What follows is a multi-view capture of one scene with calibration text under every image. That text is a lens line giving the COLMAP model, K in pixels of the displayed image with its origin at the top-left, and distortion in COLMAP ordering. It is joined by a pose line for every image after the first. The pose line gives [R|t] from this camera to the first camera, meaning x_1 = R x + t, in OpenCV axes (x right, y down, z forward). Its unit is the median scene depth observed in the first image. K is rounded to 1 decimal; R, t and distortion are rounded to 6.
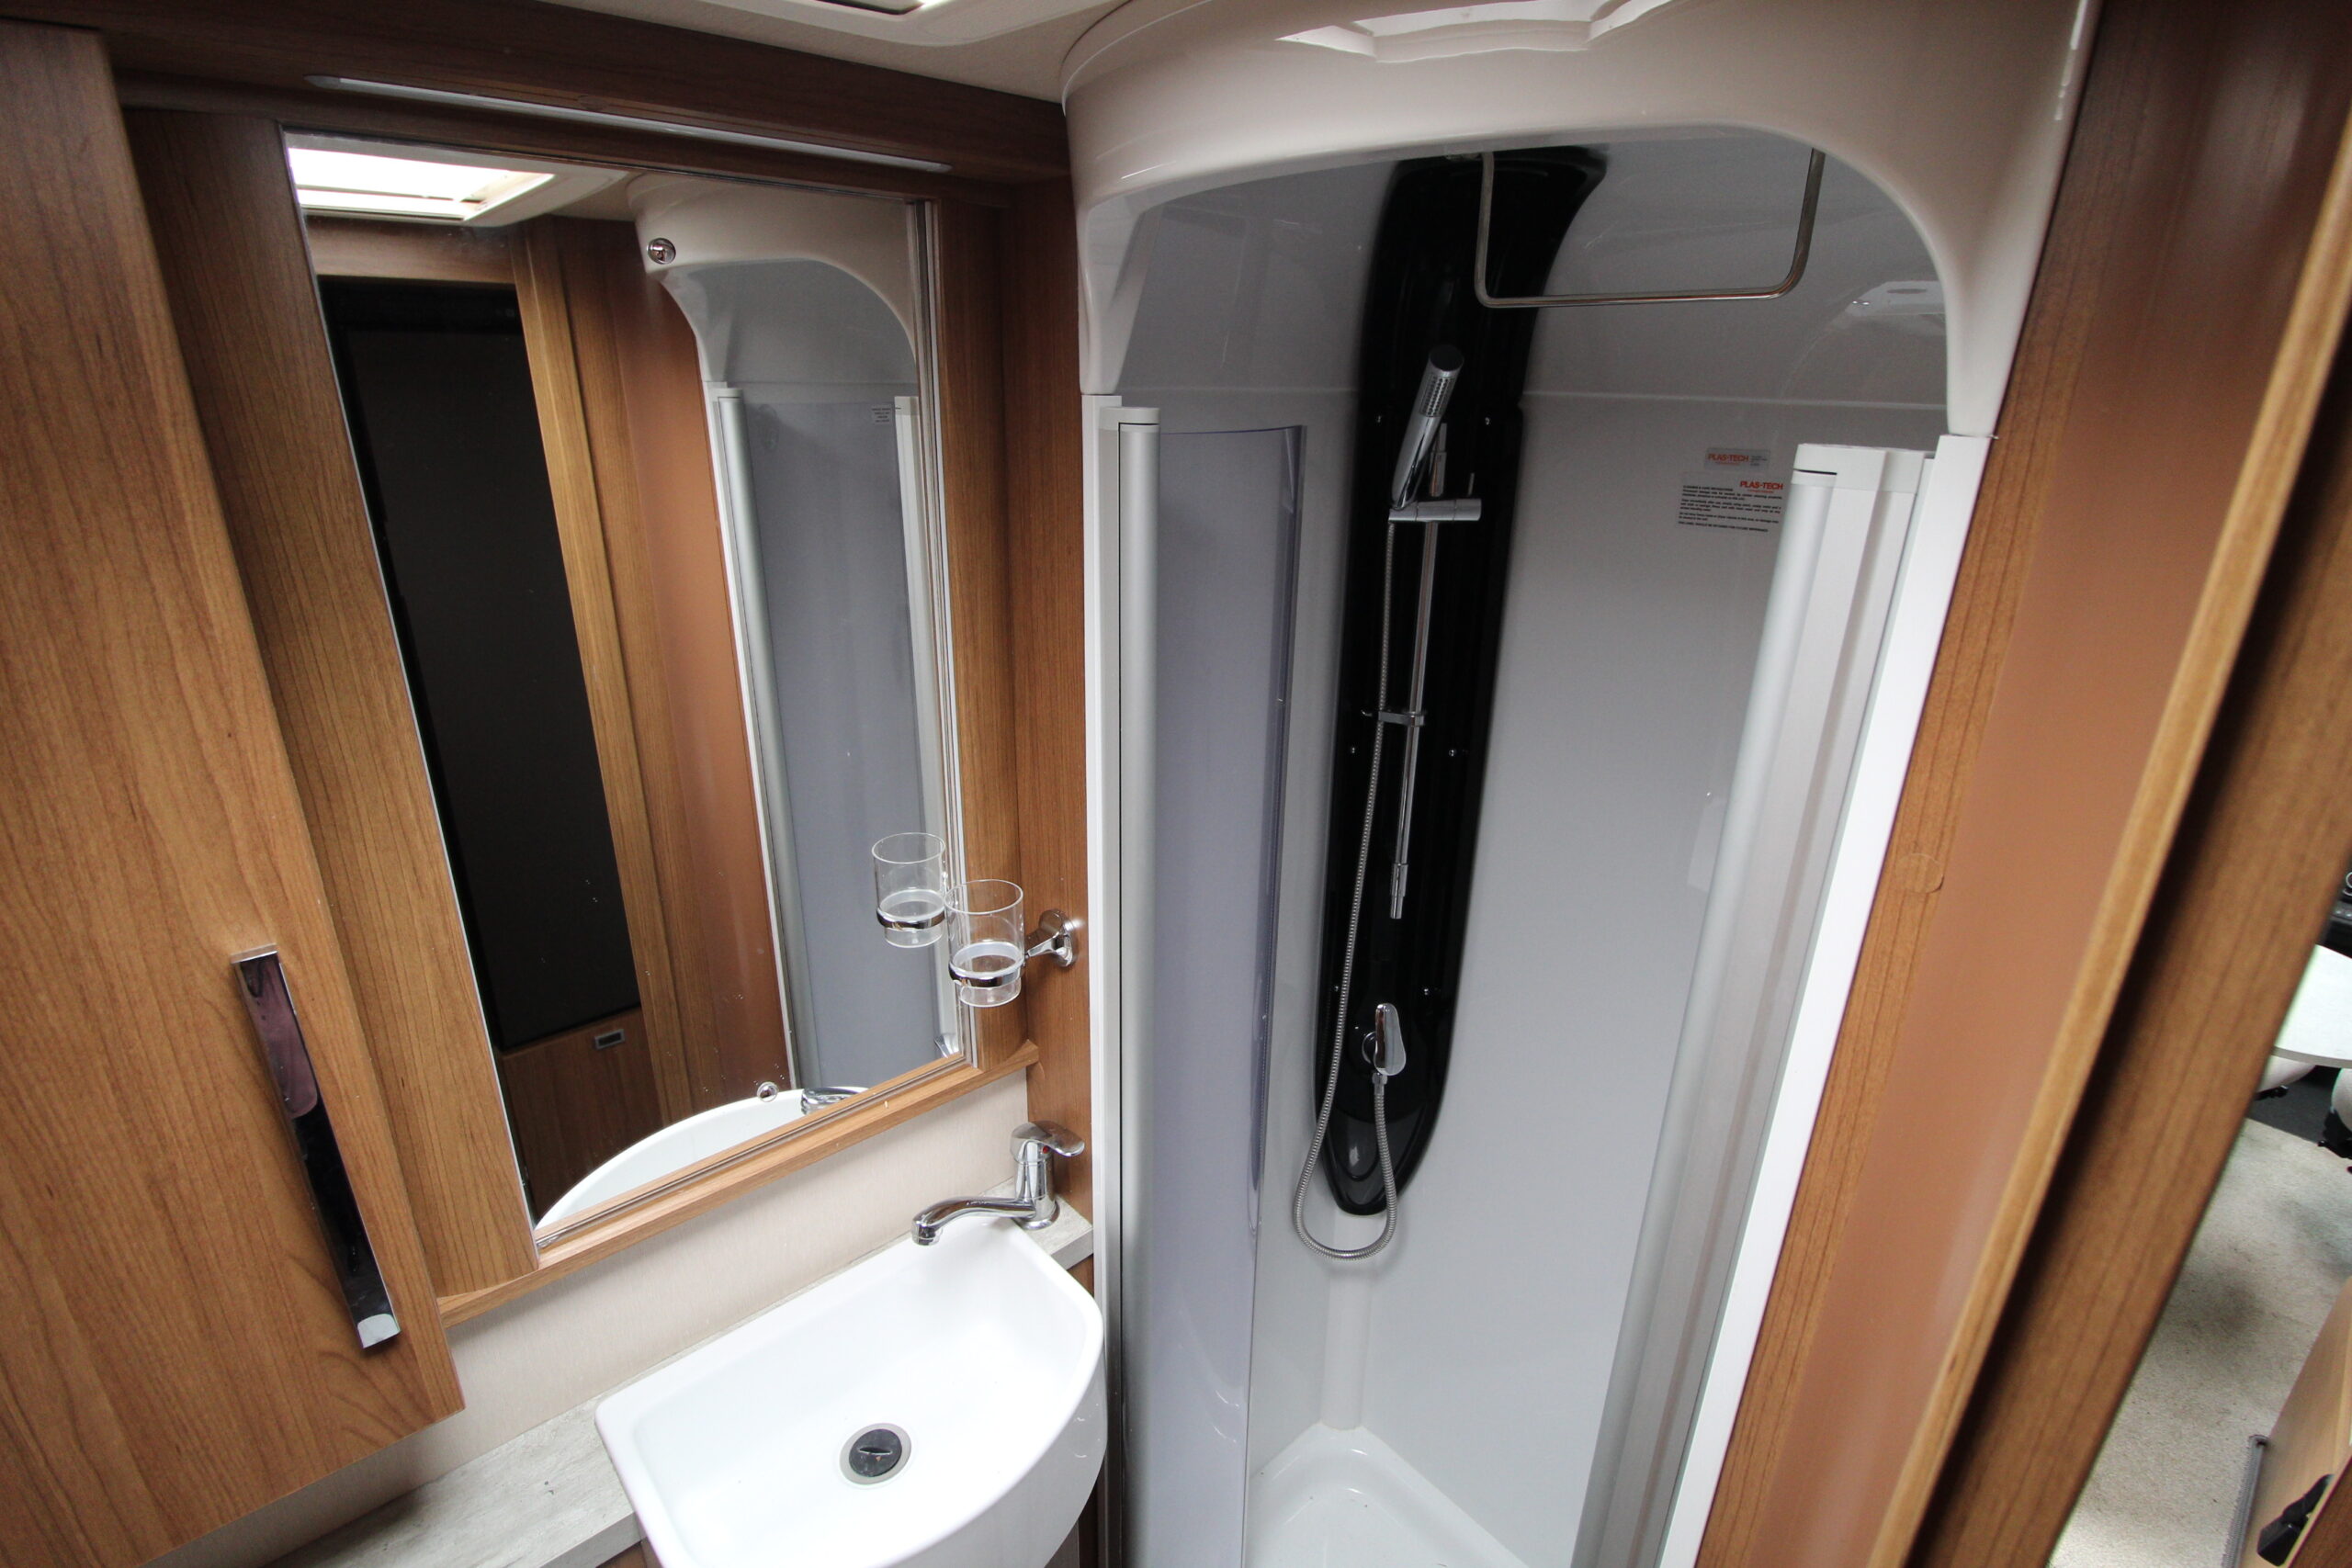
lens RADIAL K [[1094.7, 0, 1188.1], [0, 1094.7, 769.0], [0, 0, 1]] dist [-0.001042, -0.012335]
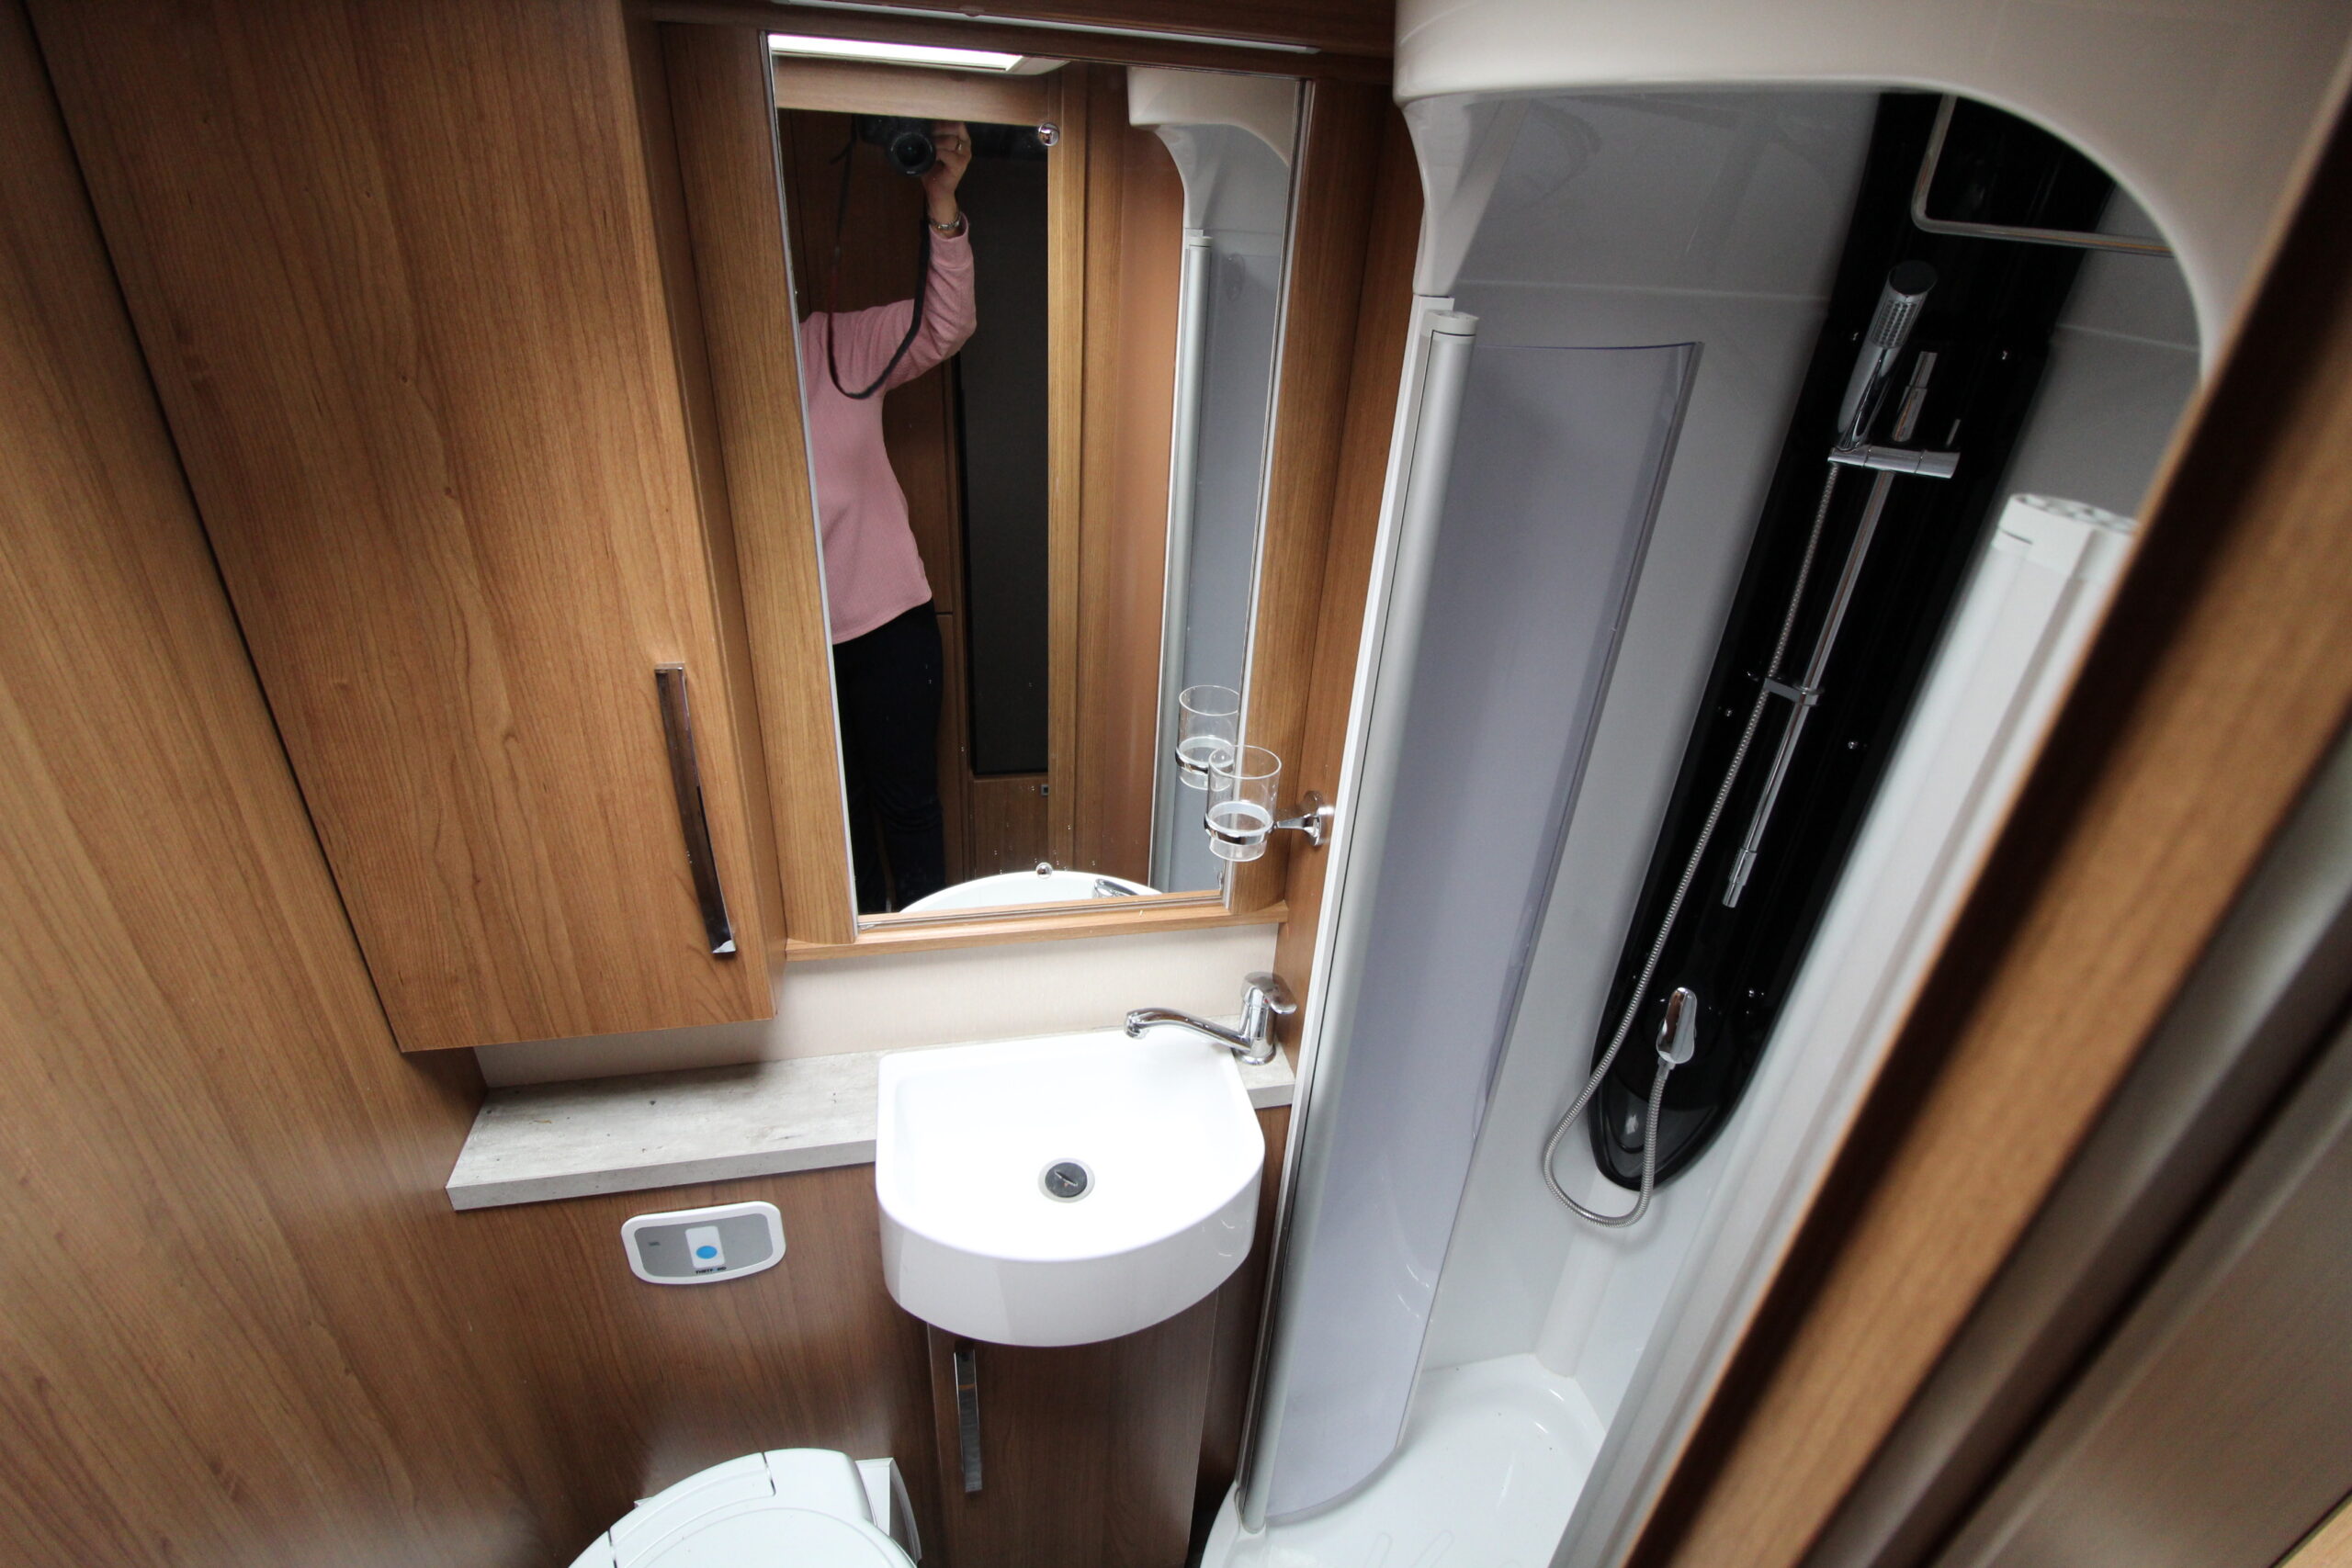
lens RADIAL K [[1094.7, 0, 1188.1], [0, 1094.7, 769.0], [0, 0, 1]] dist [-0.001042, -0.012335]
pose [[0.869442, 0.270811, -0.413198, 0.250961], [-0.211381, 0.959868, 0.184316, -0.075663], [0.446530, -0.072910, 0.891793, 0.013236]]
